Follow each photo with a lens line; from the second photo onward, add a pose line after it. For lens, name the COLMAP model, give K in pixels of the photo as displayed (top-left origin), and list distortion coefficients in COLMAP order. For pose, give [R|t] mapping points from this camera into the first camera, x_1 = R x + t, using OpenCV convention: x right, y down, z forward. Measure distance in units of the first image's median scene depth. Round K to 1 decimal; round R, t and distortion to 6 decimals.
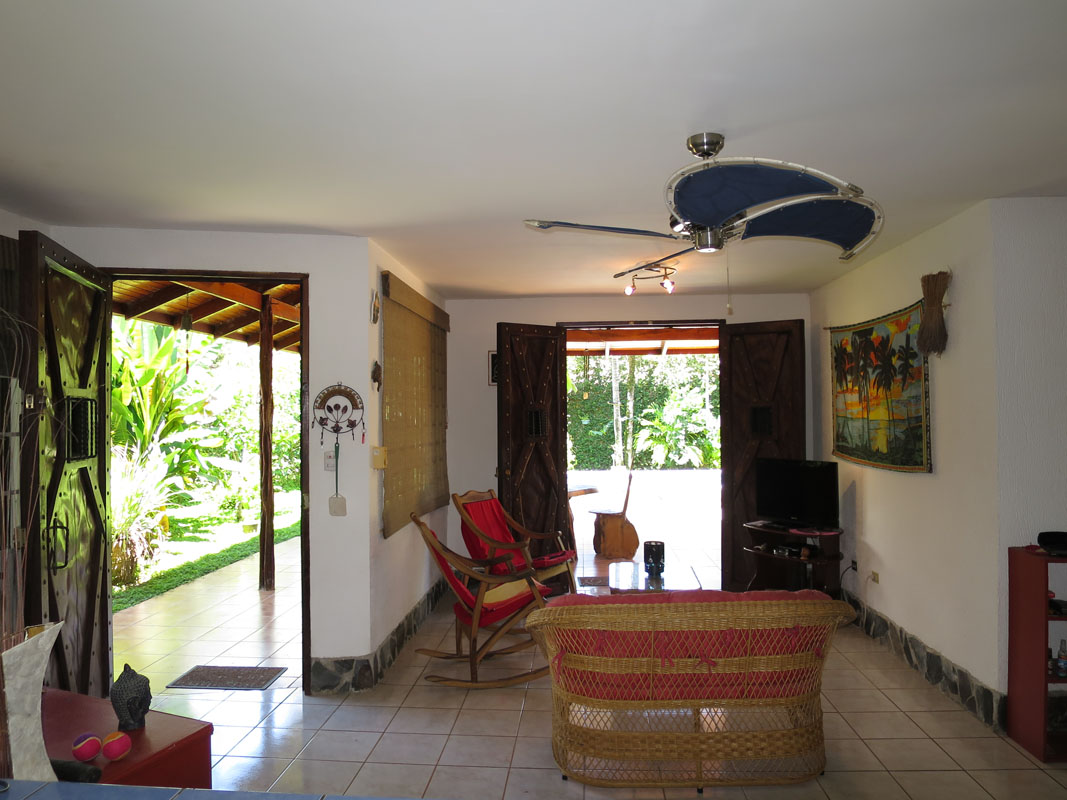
lens RADIAL K [[755.7, 0, 531.8], [0, 755.7, 403.5], [0, 0, 1]] dist [-0.050794, 0.007724]
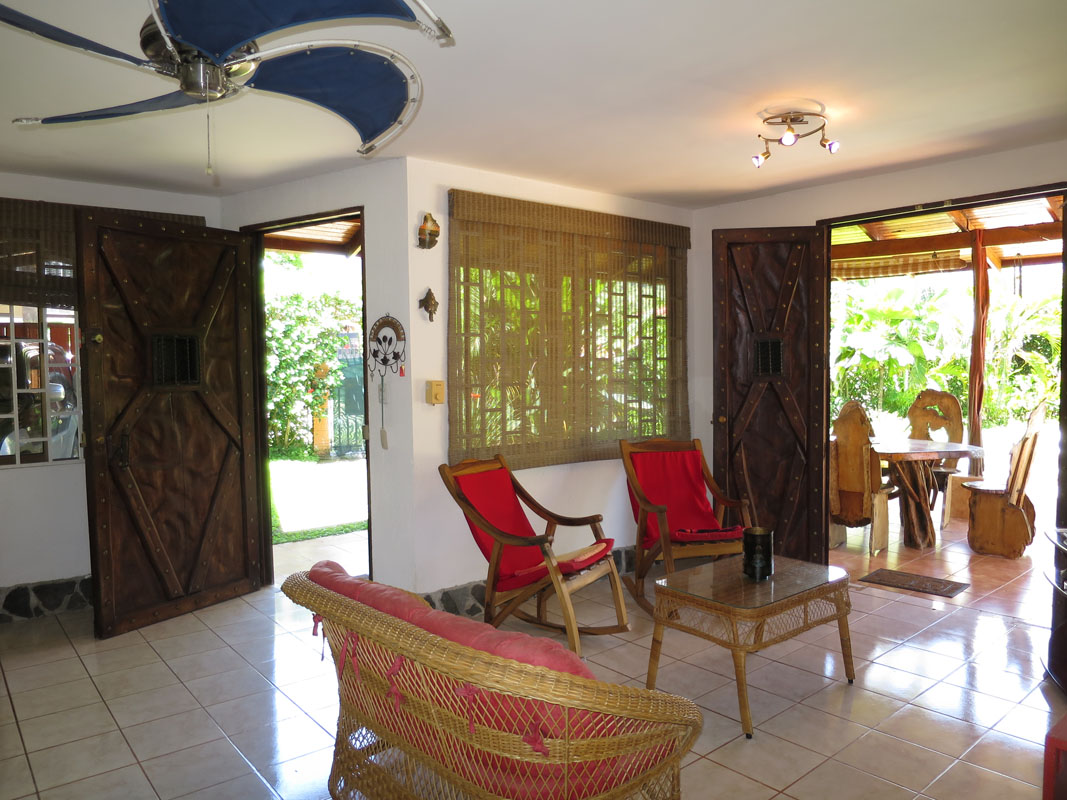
lens RADIAL K [[755.7, 0, 534.6], [0, 755.7, 398.7], [0, 0, 1]] dist [-0.050794, 0.007724]
pose [[0.700318, 0.036639, -0.712890, 0.578282], [0.015054, 0.997702, 0.066066, 0.020511], [0.713673, -0.056999, 0.698156, 0.449543]]
